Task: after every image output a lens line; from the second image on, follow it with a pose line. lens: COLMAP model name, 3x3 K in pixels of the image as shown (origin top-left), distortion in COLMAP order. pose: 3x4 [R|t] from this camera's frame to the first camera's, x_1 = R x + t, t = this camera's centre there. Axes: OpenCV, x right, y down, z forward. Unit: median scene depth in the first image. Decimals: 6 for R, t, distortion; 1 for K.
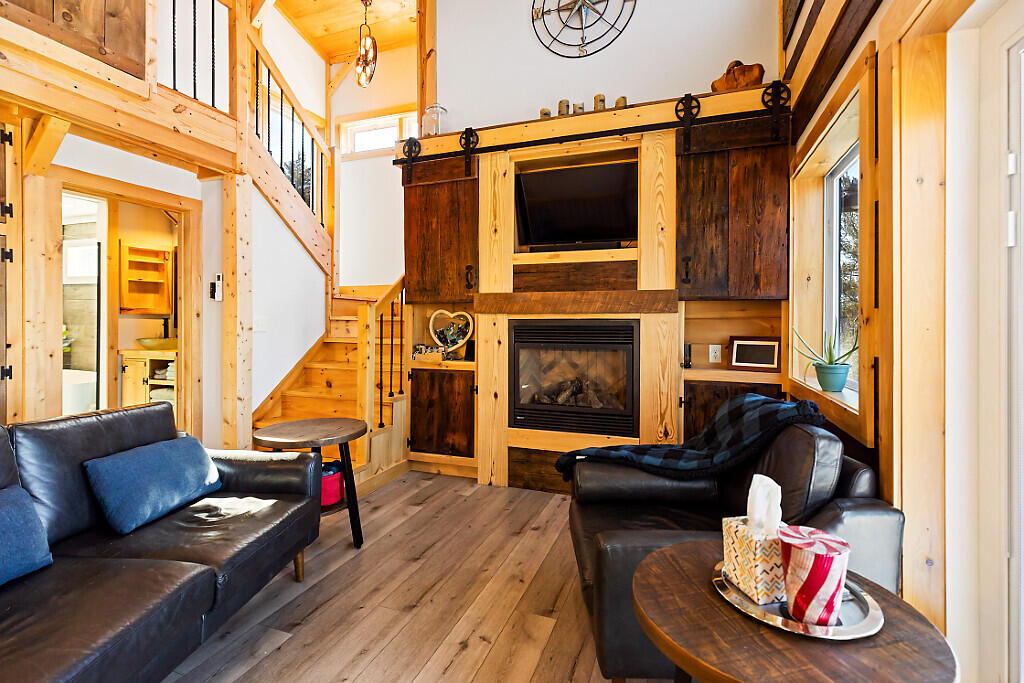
lens RADIAL K [[475.3, 0, 514.0], [0, 475.3, 318.2], [0, 0, 1]] dist [0.000357, 0.000143]
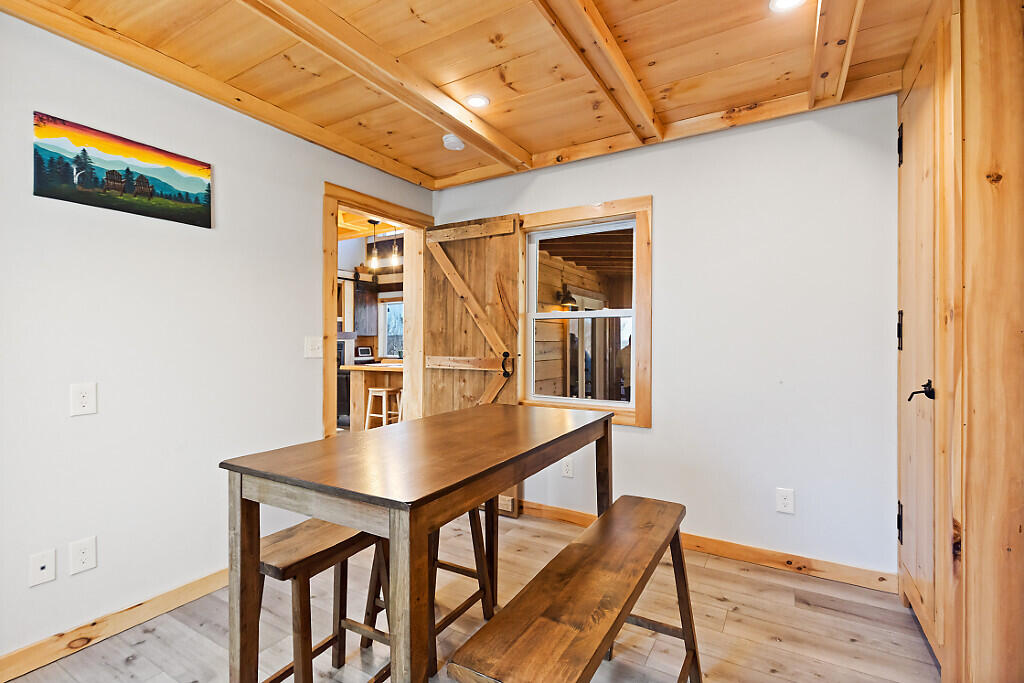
lens RADIAL K [[471.8, 0, 509.9], [0, 471.8, 335.4], [0, 0, 1]] dist [0.000191, 0.000190]
pose [[0.181773, 0.002902, 0.983336, -2.276490], [0.000133, 0.999996, -0.002976, -0.024200], [-0.983340, 0.000671, 0.181772, -0.533386]]
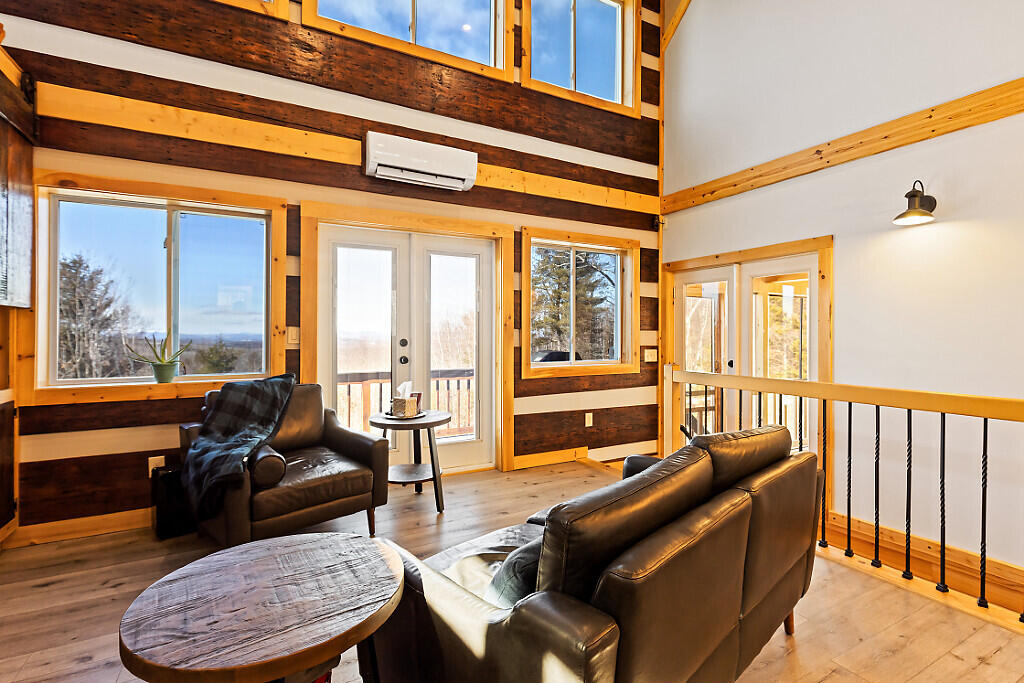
lens RADIAL K [[471.8, 0, 509.9], [0, 471.8, 335.4], [0, 0, 1]] dist [0.000191, 0.000190]
pose [[-0.741530, -0.004216, 0.670906, -0.629844], [-0.003887, 0.999990, 0.001988, 0.008000], [-0.670908, -0.001134, -0.741540, 0.868081]]
